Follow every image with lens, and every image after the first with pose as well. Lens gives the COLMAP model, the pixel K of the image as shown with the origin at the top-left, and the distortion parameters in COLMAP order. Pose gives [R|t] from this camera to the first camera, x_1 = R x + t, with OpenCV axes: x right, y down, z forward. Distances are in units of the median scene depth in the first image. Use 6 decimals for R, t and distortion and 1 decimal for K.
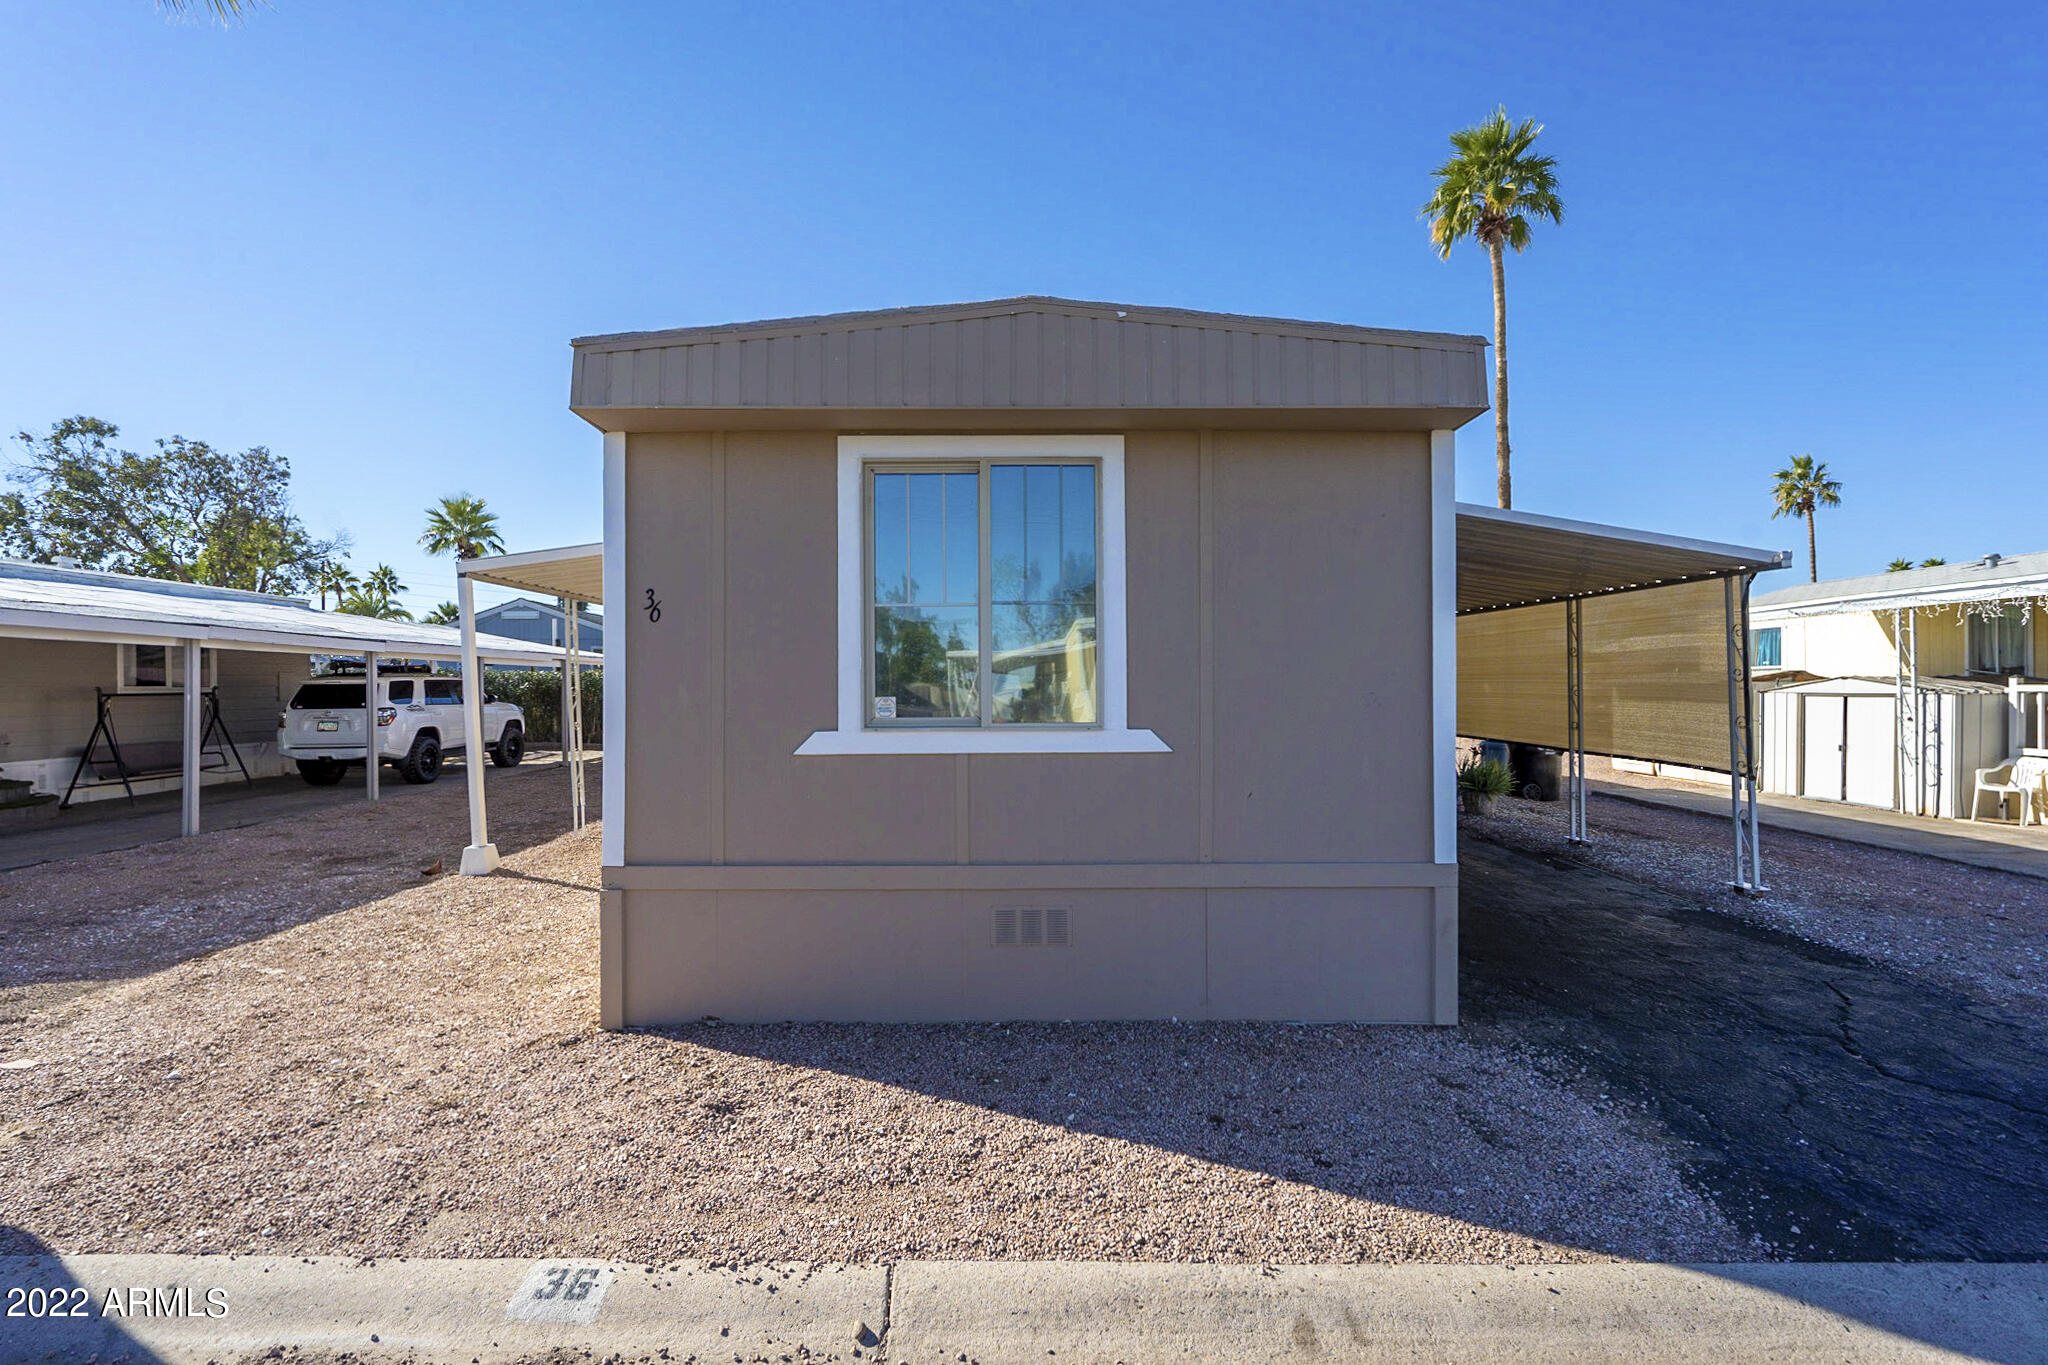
lens RADIAL K [[919.7, 0, 1018.5], [0, 919.7, 683.1], [0, 0, 1]] dist [0.000628, 0.000867]
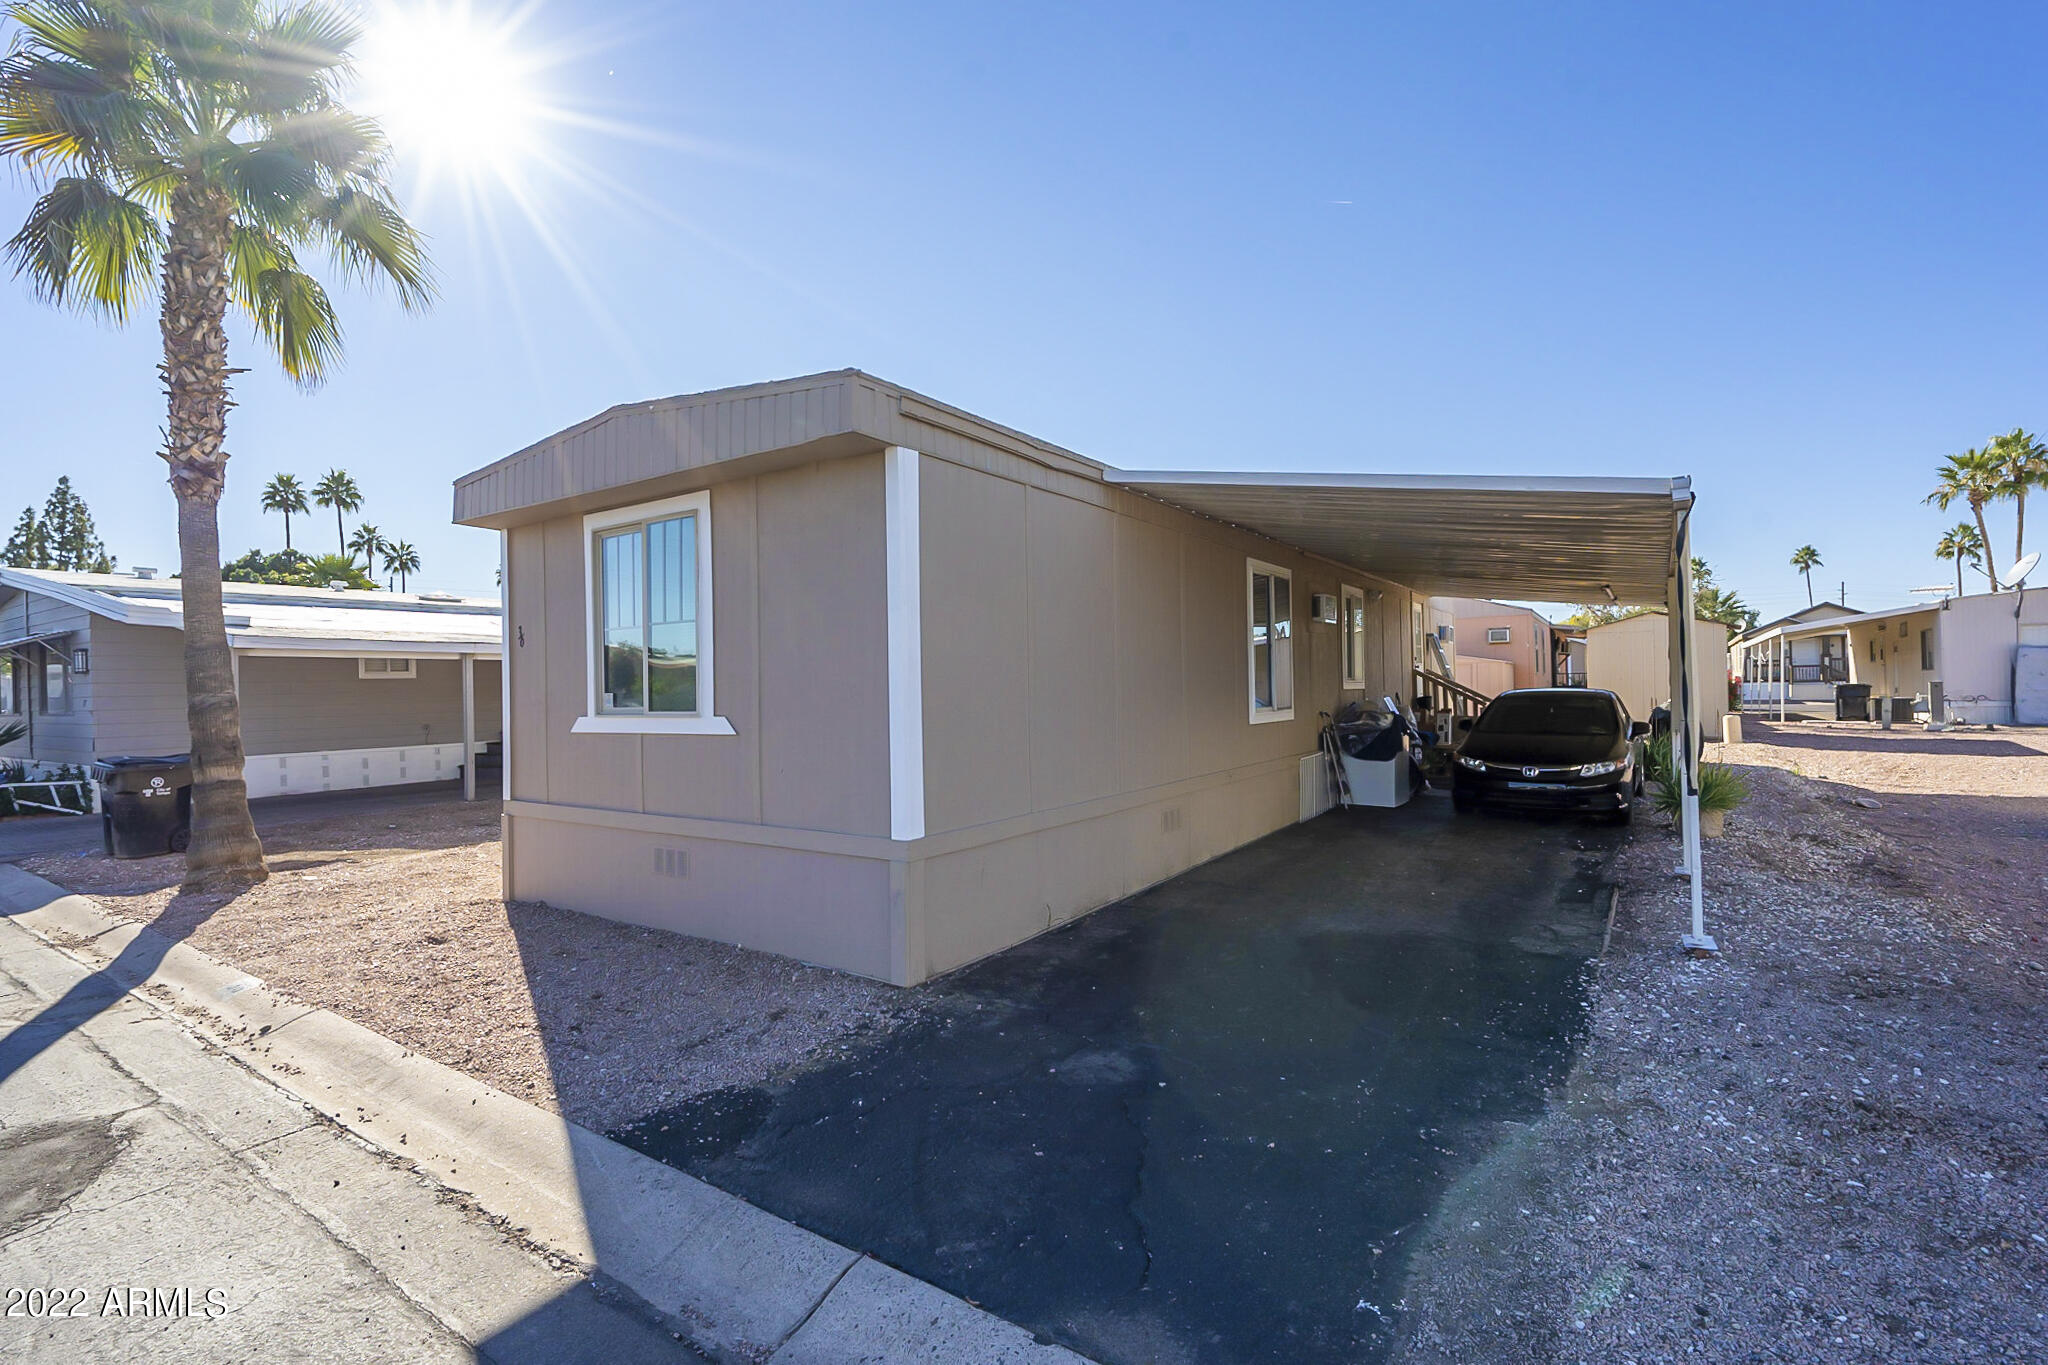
lens RADIAL K [[919.7, 0, 1009.2], [0, 919.7, 684.5], [0, 0, 1]] dist [0.000628, 0.000867]
pose [[0.827480, -0.014899, -0.561298, 1.195511], [0.019519, 0.999807, 0.002237, 0.010832], [0.561156, -0.012807, 0.827611, 0.165344]]
